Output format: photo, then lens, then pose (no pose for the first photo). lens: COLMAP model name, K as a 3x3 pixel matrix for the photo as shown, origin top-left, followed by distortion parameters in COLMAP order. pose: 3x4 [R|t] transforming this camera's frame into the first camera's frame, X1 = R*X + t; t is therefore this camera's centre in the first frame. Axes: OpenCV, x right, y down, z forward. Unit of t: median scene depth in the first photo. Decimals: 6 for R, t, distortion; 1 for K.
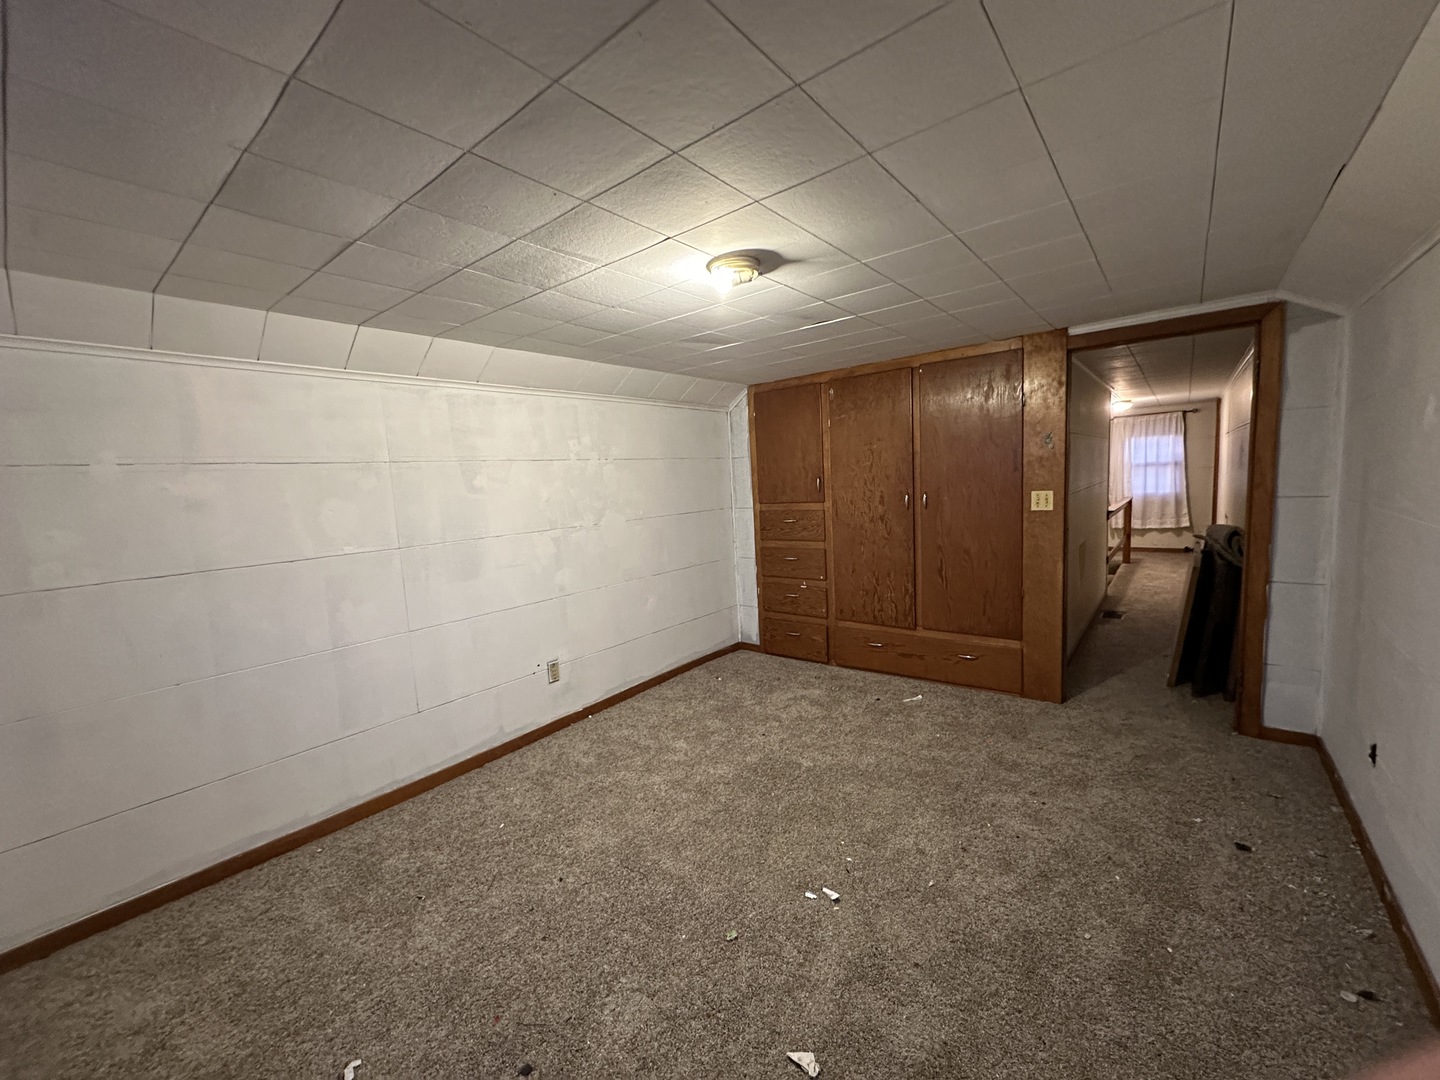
lens RADIAL K [[569.4, 0, 721.2], [0, 569.4, 541.4], [0, 0, 1]] dist [-0.002525, 0.000080]
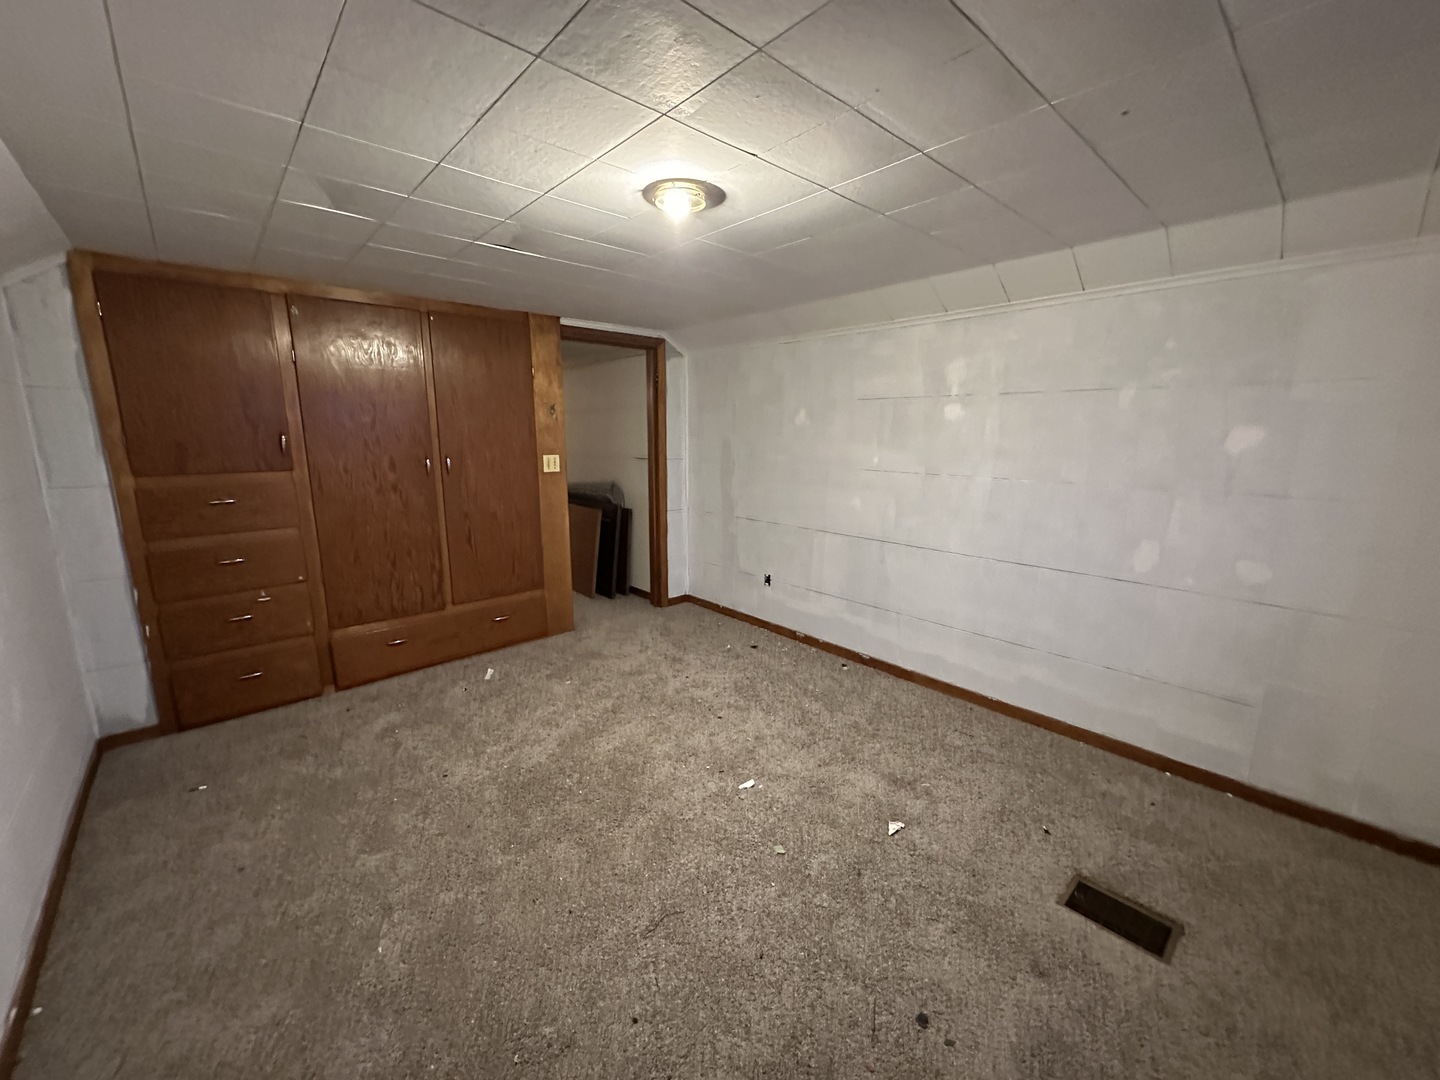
lens RADIAL K [[569.4, 0, 719.0], [0, 569.4, 542.0], [0, 0, 1]] dist [-0.002525, 0.000080]
pose [[0.165954, -0.136390, 0.976656, -0.487405], [0.094659, 0.988019, 0.121892, -0.020424], [-0.981580, 0.072221, 0.176876, 0.429095]]
